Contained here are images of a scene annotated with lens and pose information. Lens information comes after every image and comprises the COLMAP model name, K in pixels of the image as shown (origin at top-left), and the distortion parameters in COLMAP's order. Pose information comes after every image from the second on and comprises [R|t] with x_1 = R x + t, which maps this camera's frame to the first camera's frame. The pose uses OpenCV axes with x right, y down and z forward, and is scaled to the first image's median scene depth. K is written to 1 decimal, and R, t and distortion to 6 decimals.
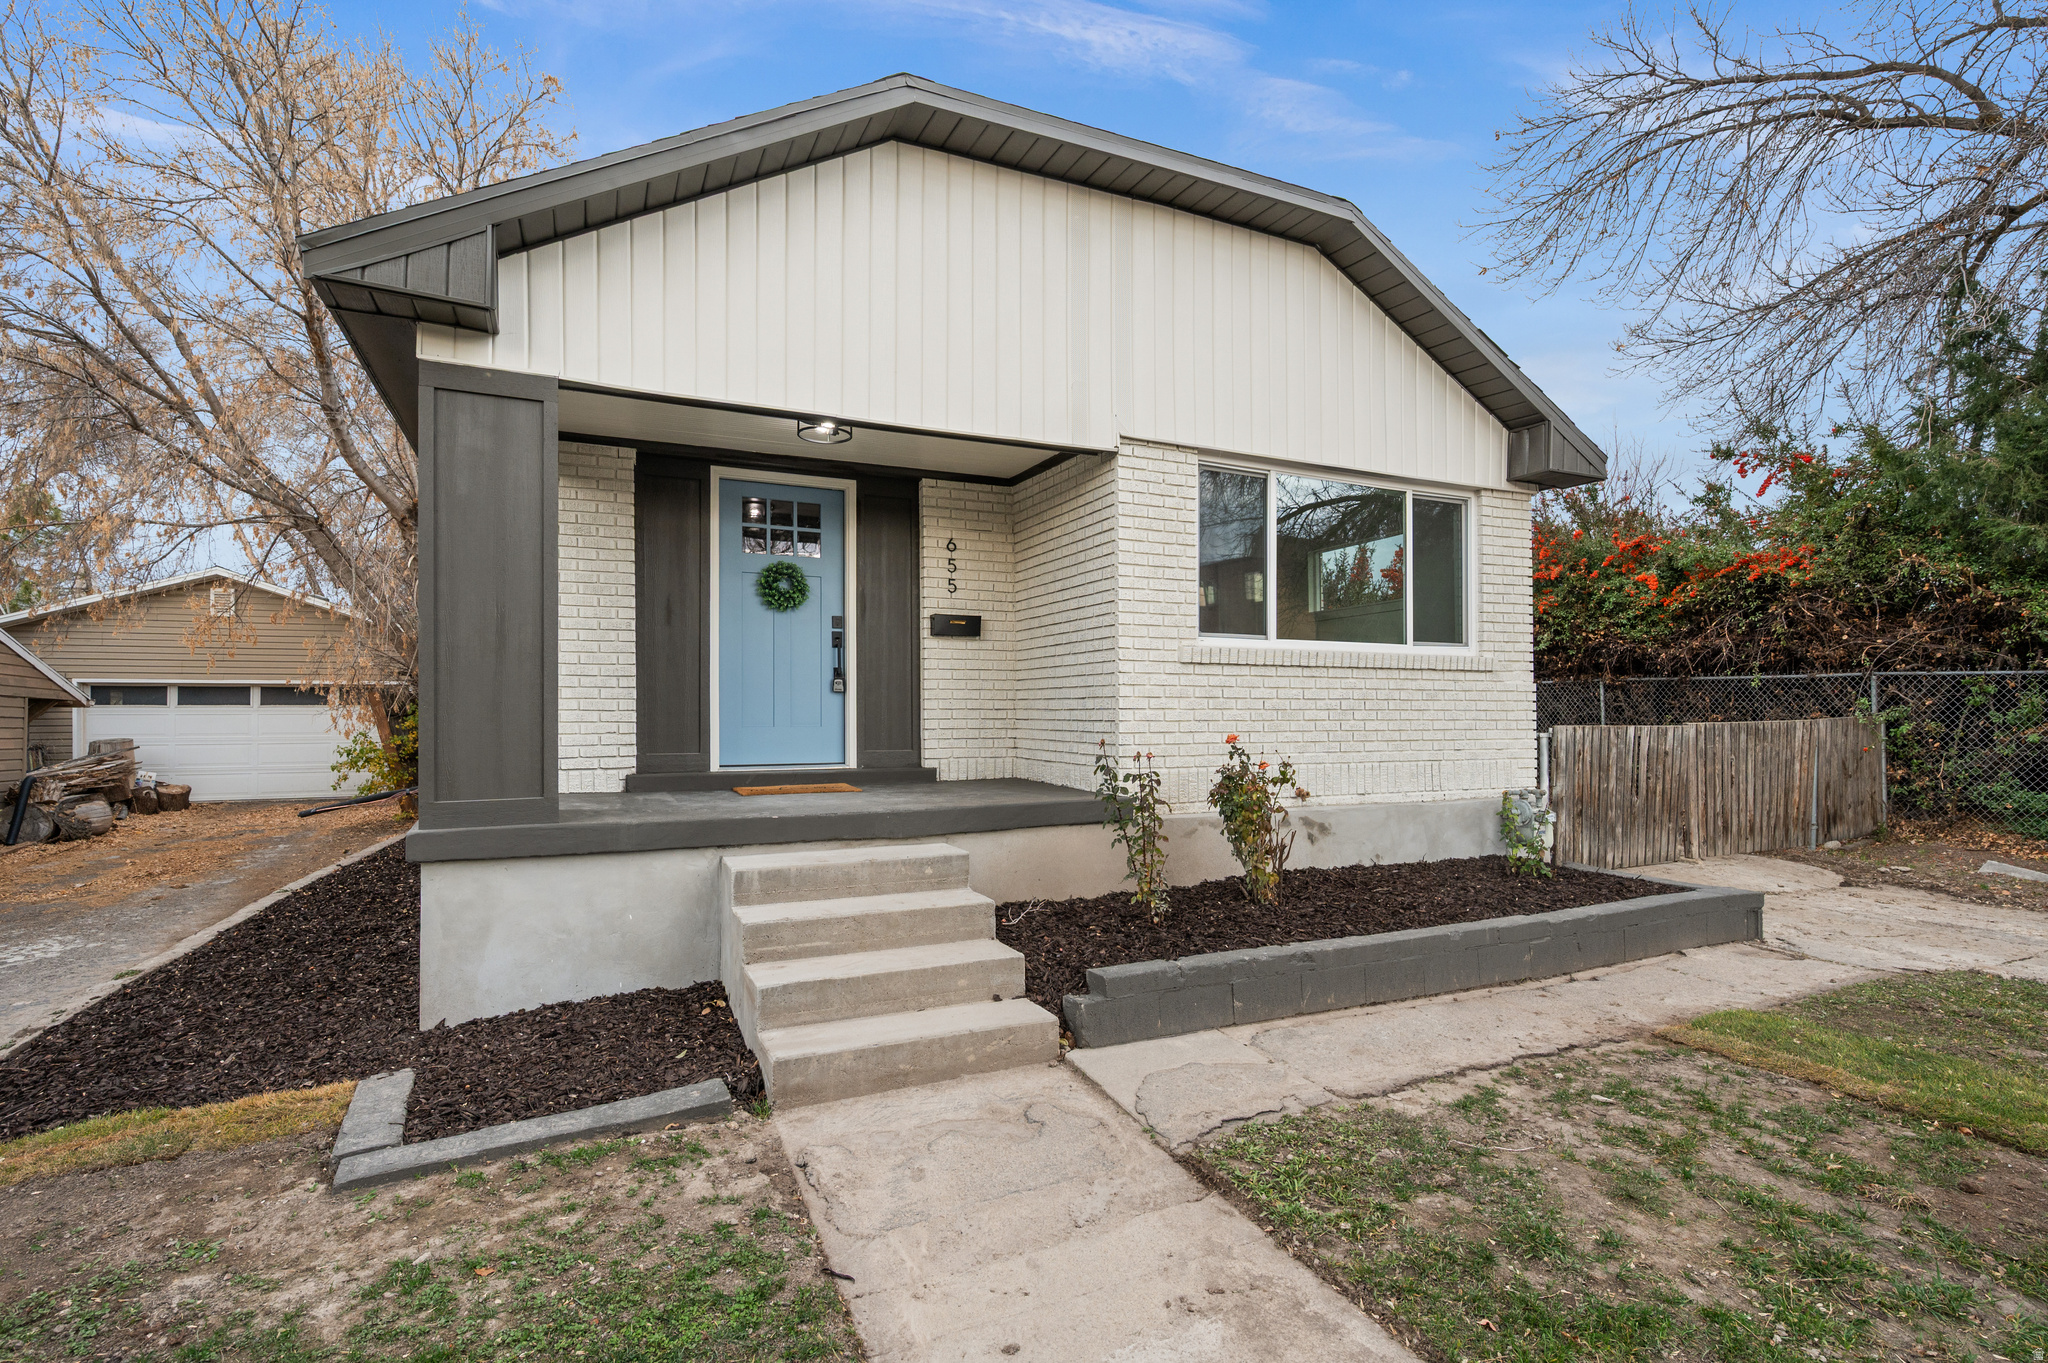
lens RADIAL K [[946.1, 0, 1025.3], [0, 946.1, 718.5], [0, 0, 1]] dist [0.000366, 0.000355]
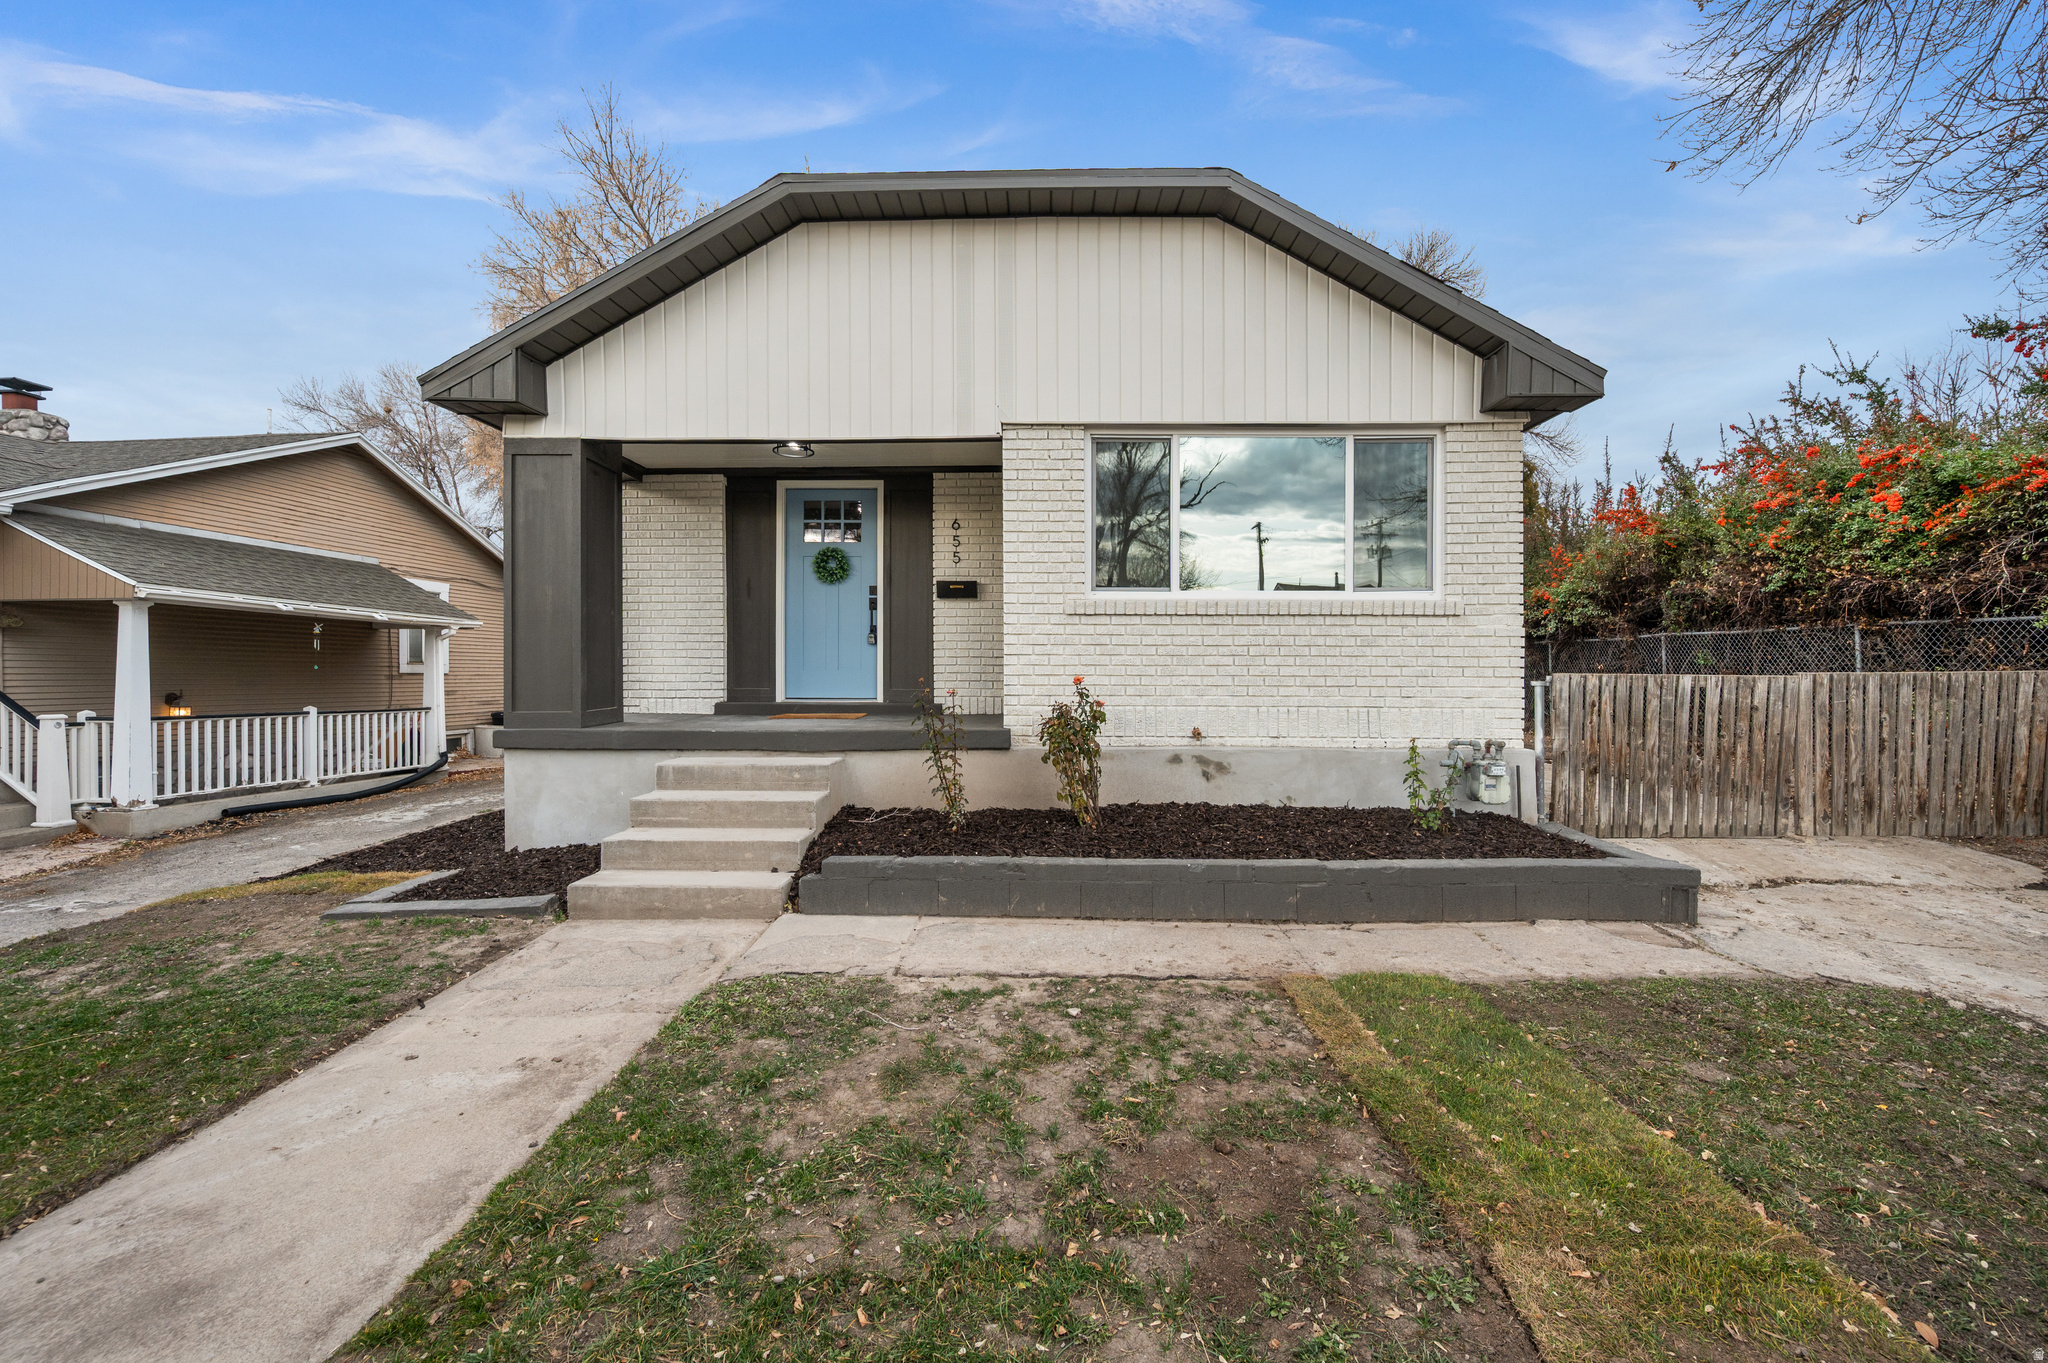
lens RADIAL K [[810.9, 0, 1029.8], [0, 810.9, 688.1], [0, 0, 1]] dist [-0.000487, -0.000402]
pose [[0.902843, 0.013003, -0.429775, 0.539691], [-0.005432, 0.999808, 0.018837, 0.011832], [0.429937, -0.014672, 0.902740, 0.091400]]
